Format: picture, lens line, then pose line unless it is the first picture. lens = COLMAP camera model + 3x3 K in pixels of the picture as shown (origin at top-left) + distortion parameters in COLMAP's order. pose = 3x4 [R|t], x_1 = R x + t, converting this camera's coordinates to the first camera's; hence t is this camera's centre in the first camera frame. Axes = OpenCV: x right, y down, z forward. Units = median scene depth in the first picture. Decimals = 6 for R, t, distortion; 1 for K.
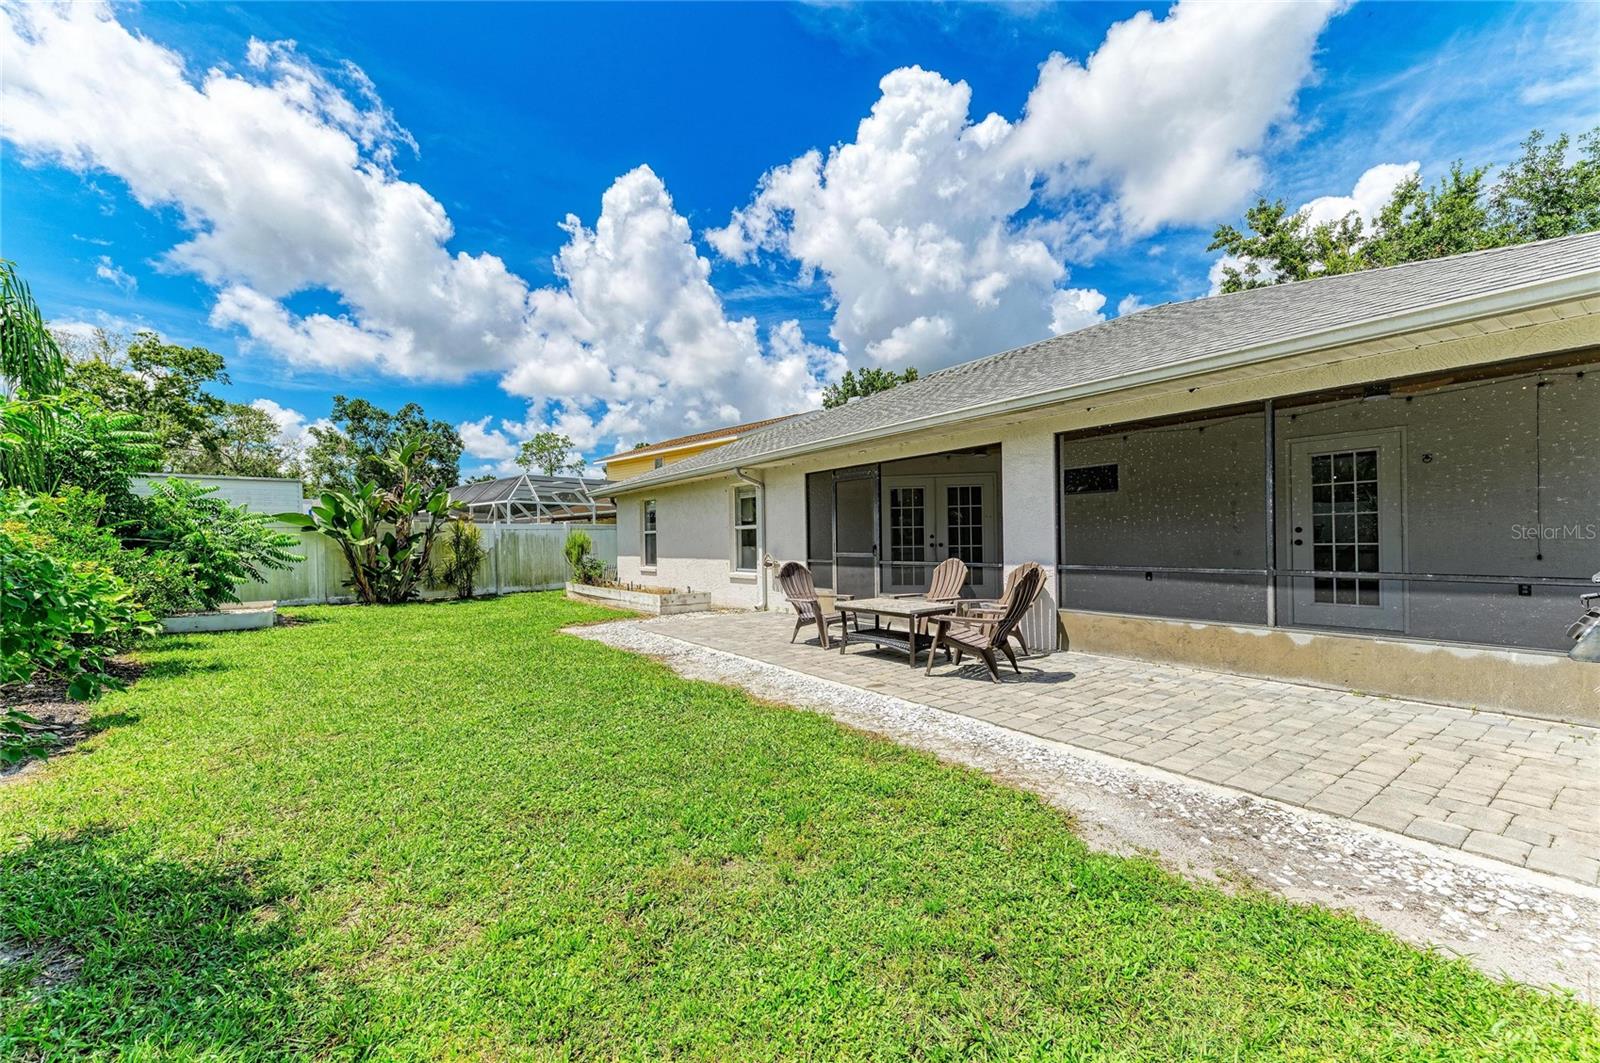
lens RADIAL K [[640.9, 0, 807.5], [0, 640.9, 542.8], [0, 0, 1]] dist [0.021639, -0.006119]
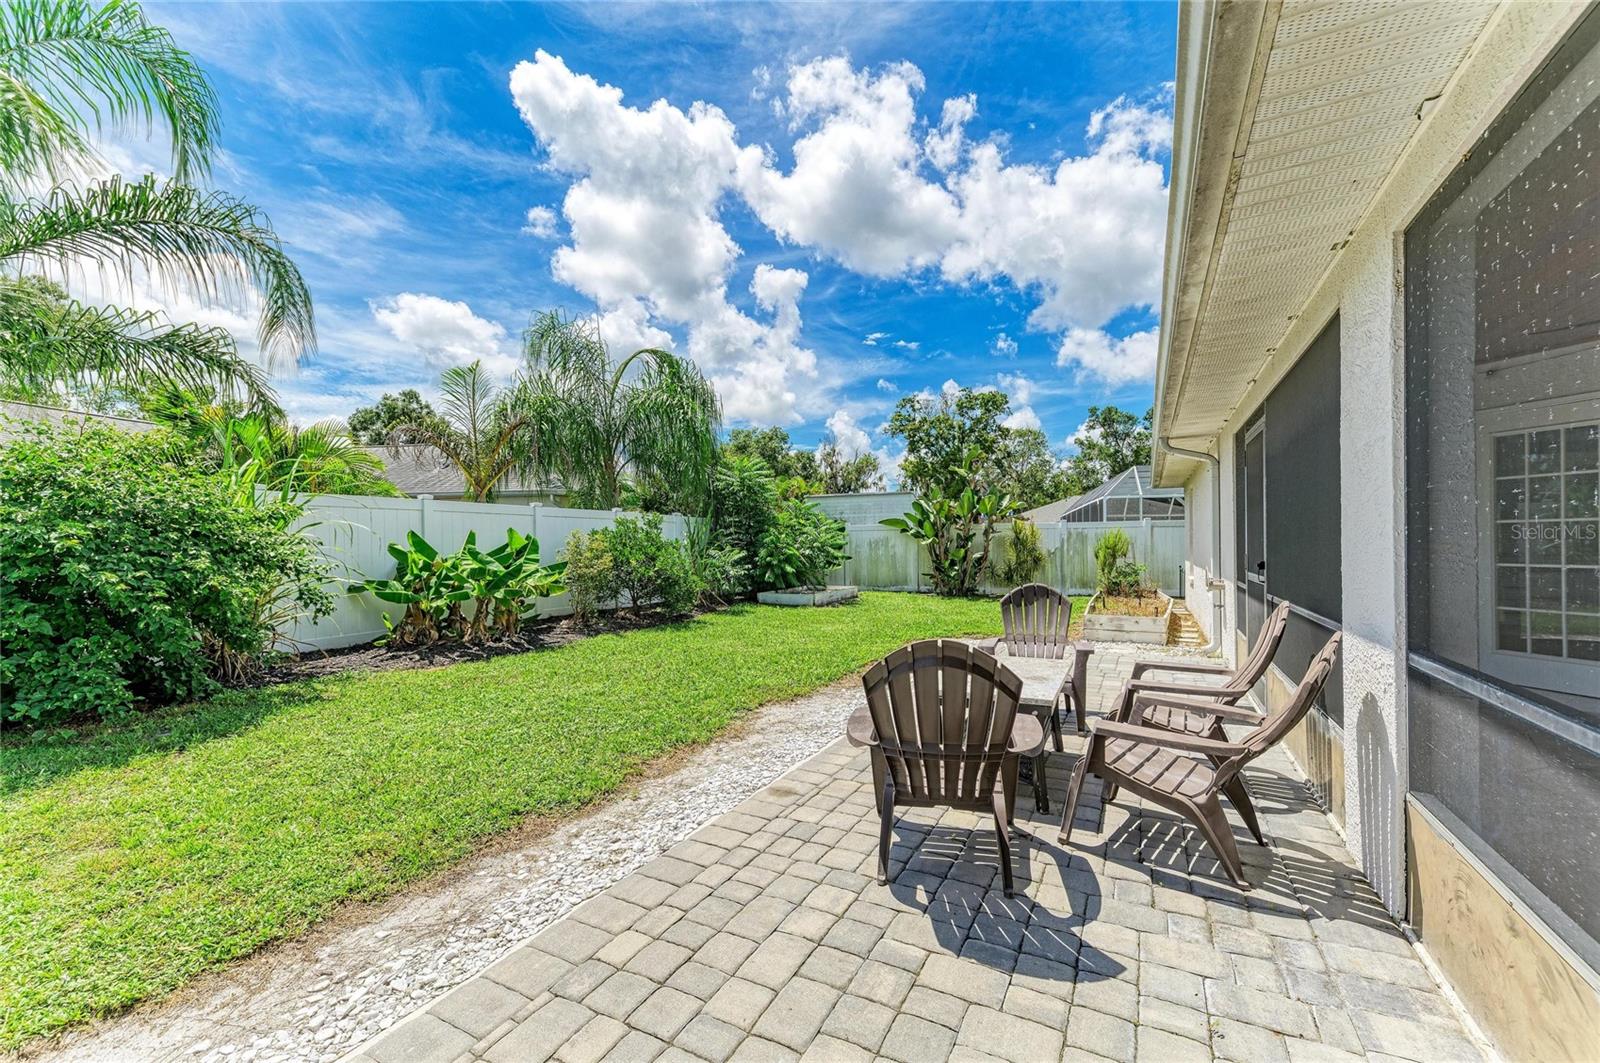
lens RADIAL K [[640.9, 0, 807.5], [0, 640.9, 542.8], [0, 0, 1]] dist [0.021639, -0.006119]
pose [[0.438413, 0.009348, -0.898725, 0.246871], [-0.001103, 0.999951, 0.009862, -0.009534], [0.898773, -0.003332, 0.438402, 0.272223]]
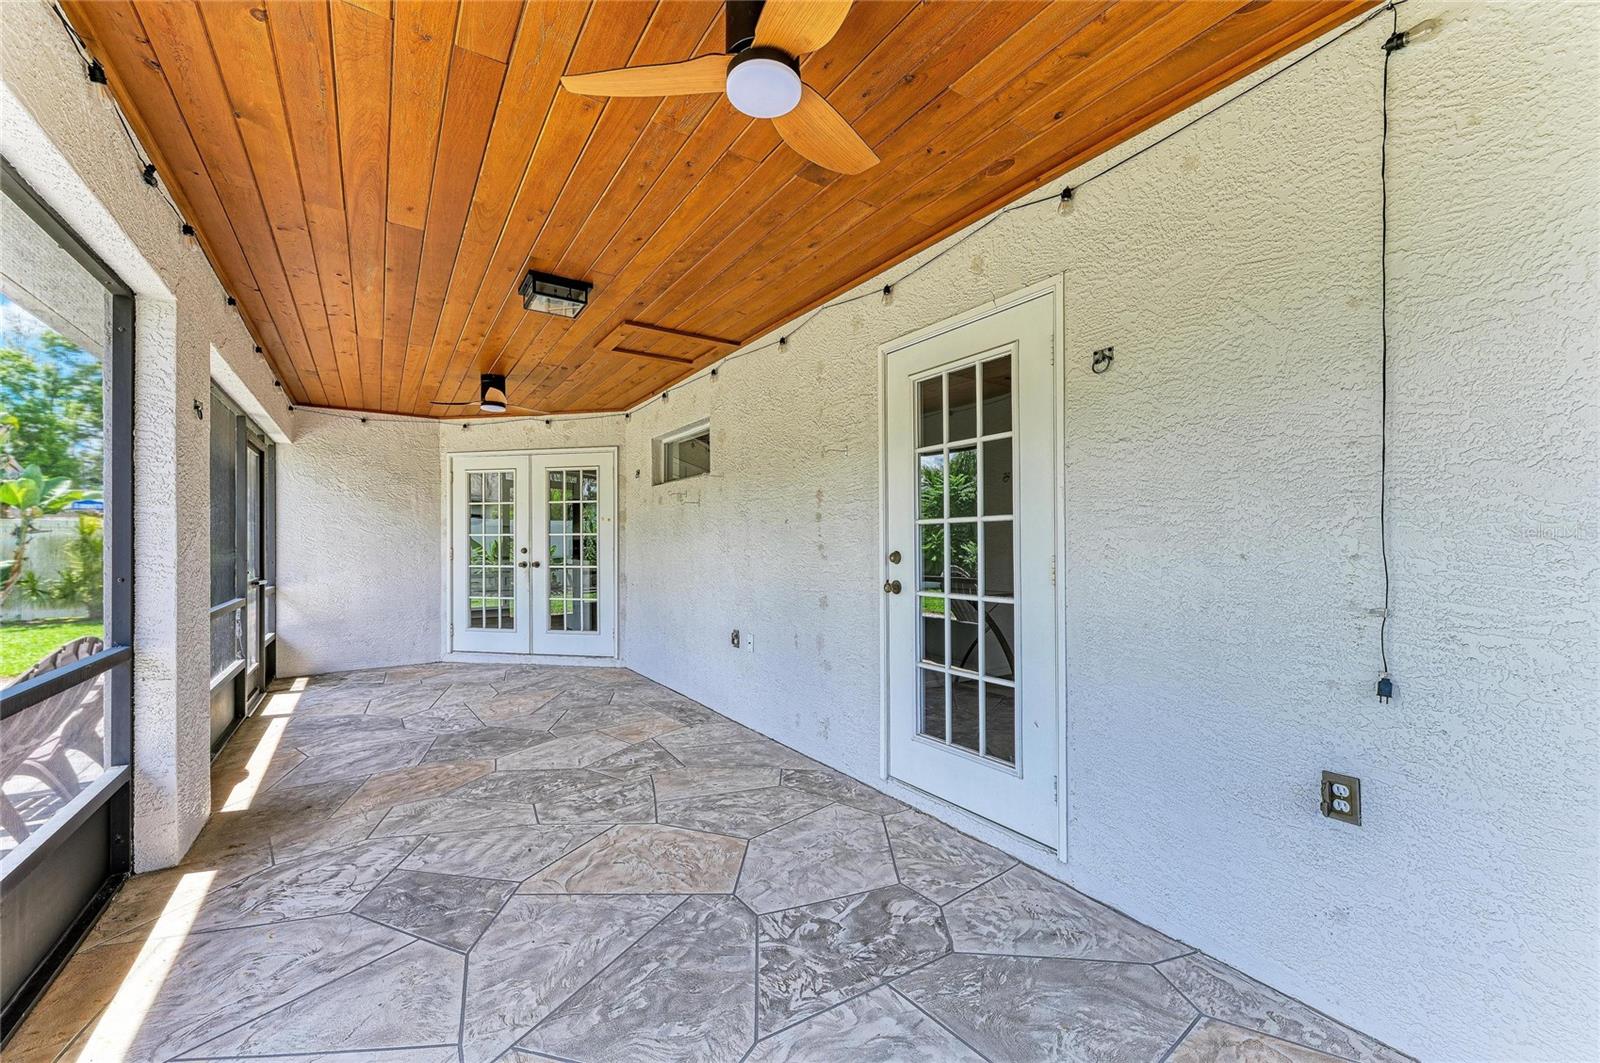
lens RADIAL K [[640.9, 0, 807.5], [0, 640.9, 542.8], [0, 0, 1]] dist [0.021639, -0.006119]
pose [[0.999026, 0.013994, -0.041838, 0.362425], [-0.014186, 0.999890, -0.004289, -0.013668], [0.041774, 0.004879, 0.999115, 0.292311]]
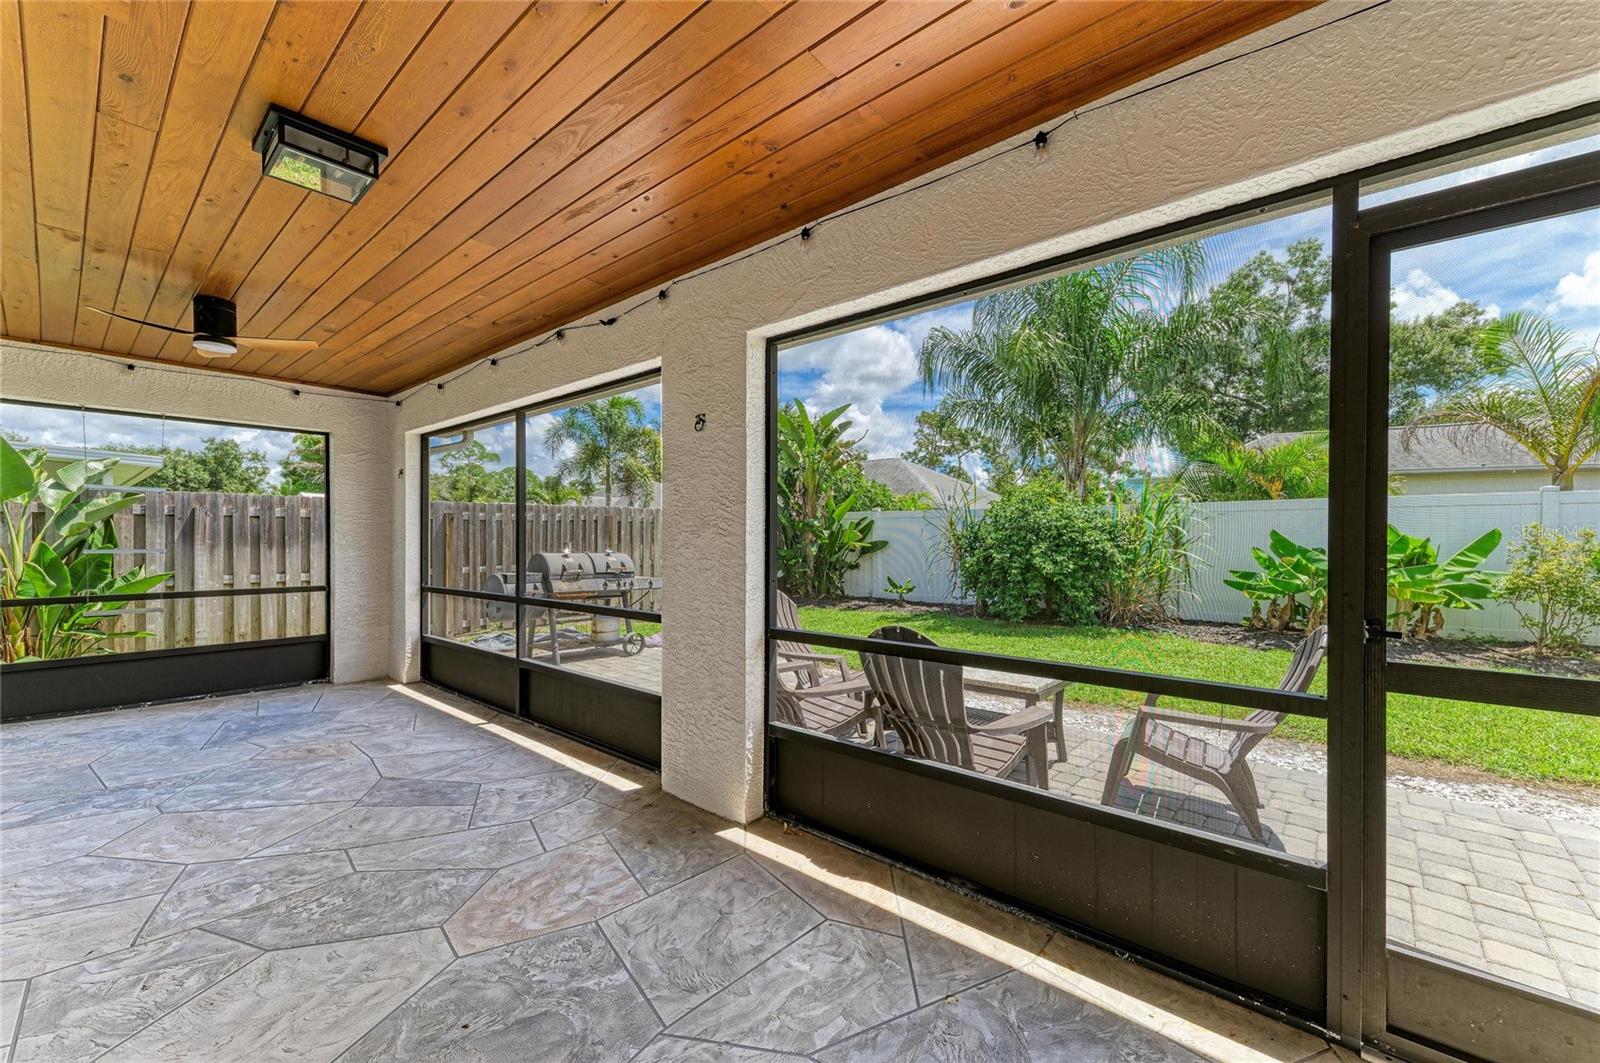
lens RADIAL K [[640.9, 0, 807.5], [0, 640.9, 542.8], [0, 0, 1]] dist [0.021639, -0.006119]
pose [[-0.973777, 0.015532, -0.226973, 0.185382], [0.012891, 0.999831, 0.013112, -0.014355], [0.227138, 0.009842, -0.973813, 0.695763]]
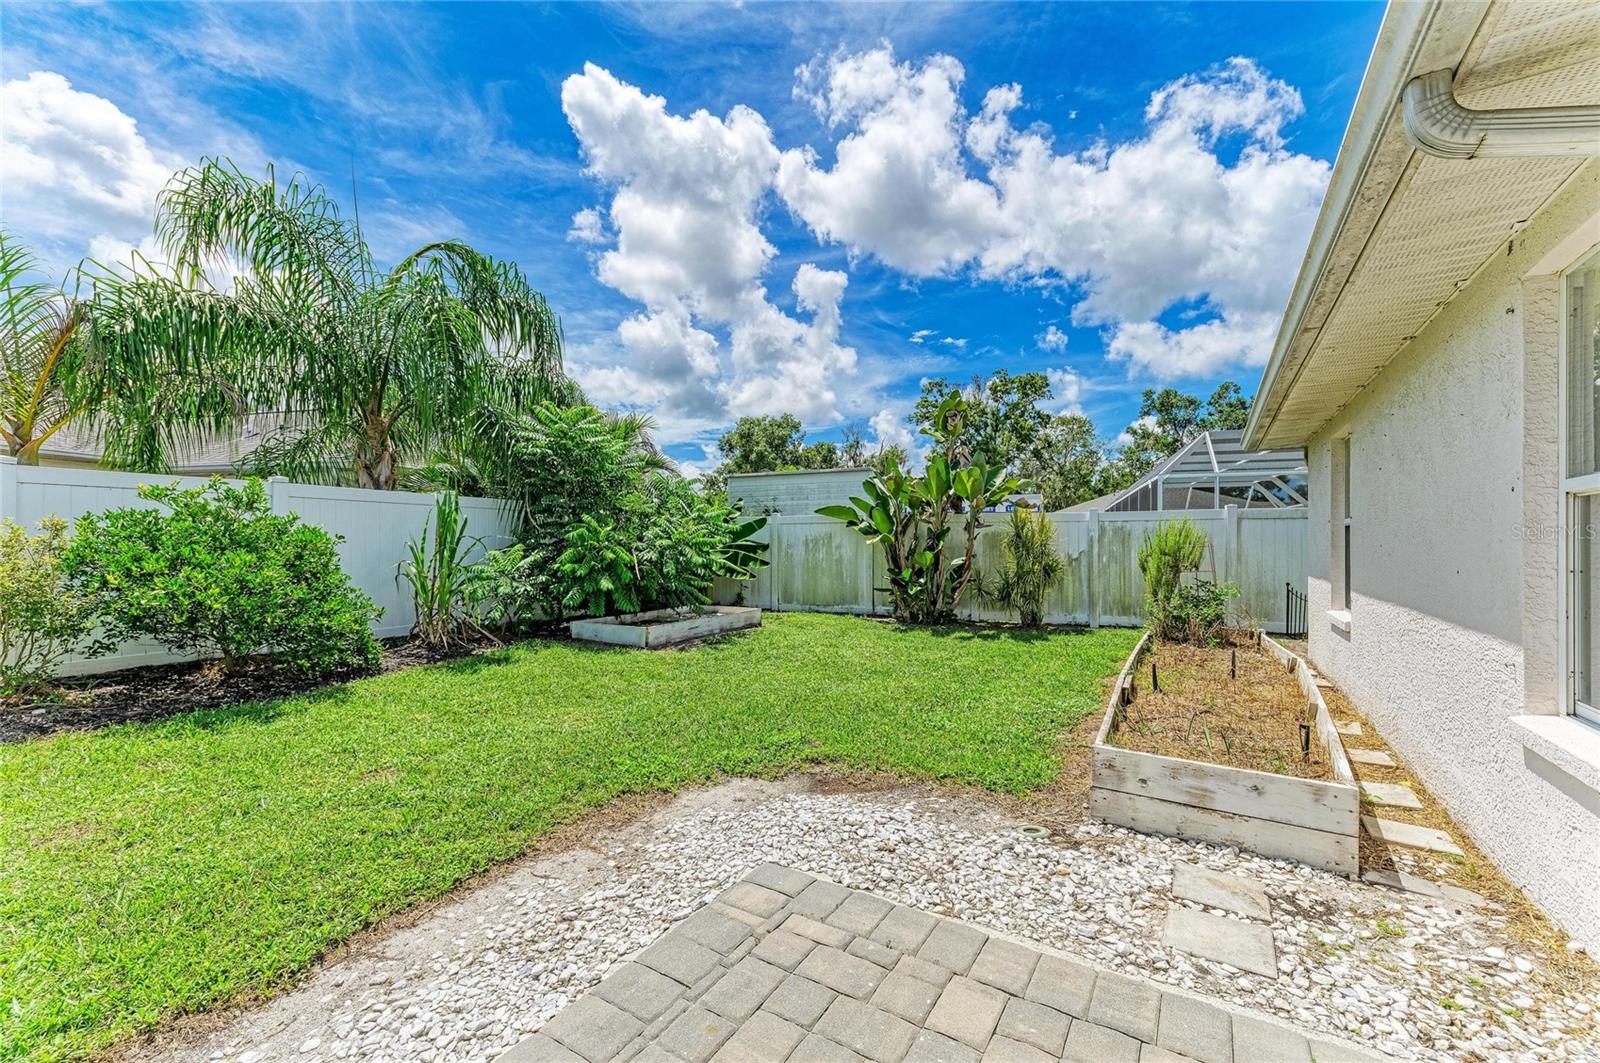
lens RADIAL K [[640.9, 0, 807.5], [0, 640.9, 542.8], [0, 0, 1]] dist [0.021639, -0.006119]
pose [[0.375949, 0.014766, -0.926523, -0.015577], [-0.009325, 0.999883, 0.012151, -0.005904], [0.926593, 0.004071, 0.376043, 0.595623]]
